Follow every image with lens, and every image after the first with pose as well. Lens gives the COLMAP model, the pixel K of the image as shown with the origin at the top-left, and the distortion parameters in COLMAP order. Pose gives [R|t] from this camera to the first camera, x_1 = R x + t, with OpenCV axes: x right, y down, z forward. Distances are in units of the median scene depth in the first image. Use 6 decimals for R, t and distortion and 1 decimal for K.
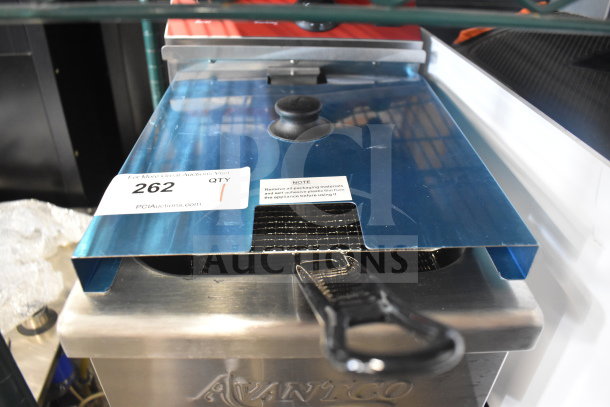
lens RADIAL K [[483.2, 0, 303.4], [0, 483.2, 202.5], [0, 0, 1]] dist [-0.084016, 0.005456]
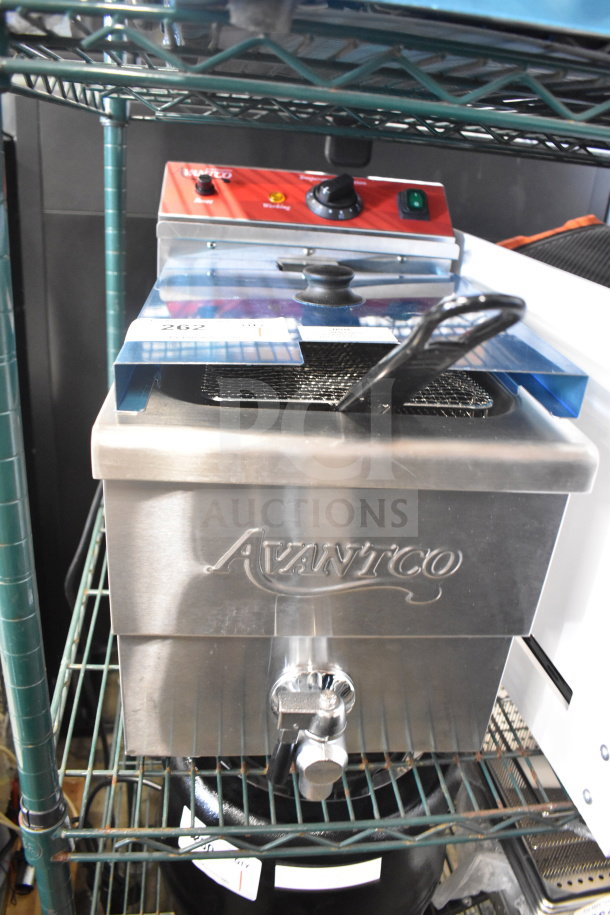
lens RADIAL K [[724.9, 0, 304.7], [0, 724.9, 459.2], [0, 0, 1]] dist [-0.084016, 0.005456]
pose [[0.996676, 0.033292, 0.074360, -0.110514], [-0.022342, 0.989397, -0.143508, 0.263082], [-0.078349, 0.141369, 0.986852, -0.223049]]
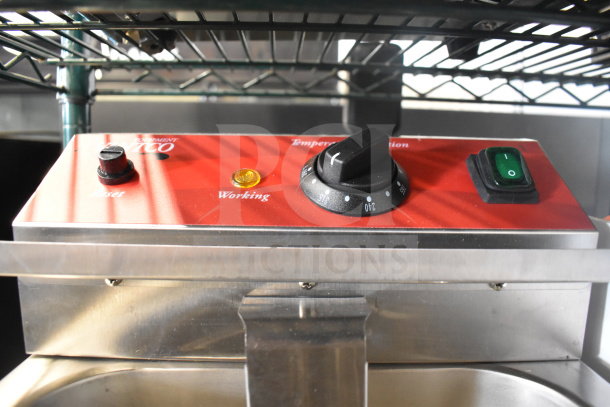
lens RADIAL K [[483.2, 0, 305.9], [0, 483.2, 201.6], [0, 0, 1]] dist [-0.084016, 0.005456]
pose [[0.999614, -0.005828, -0.027153, -0.007388], [-0.006319, 0.904351, -0.426742, -0.181331], [0.027043, 0.426749, 0.903966, 0.600182]]
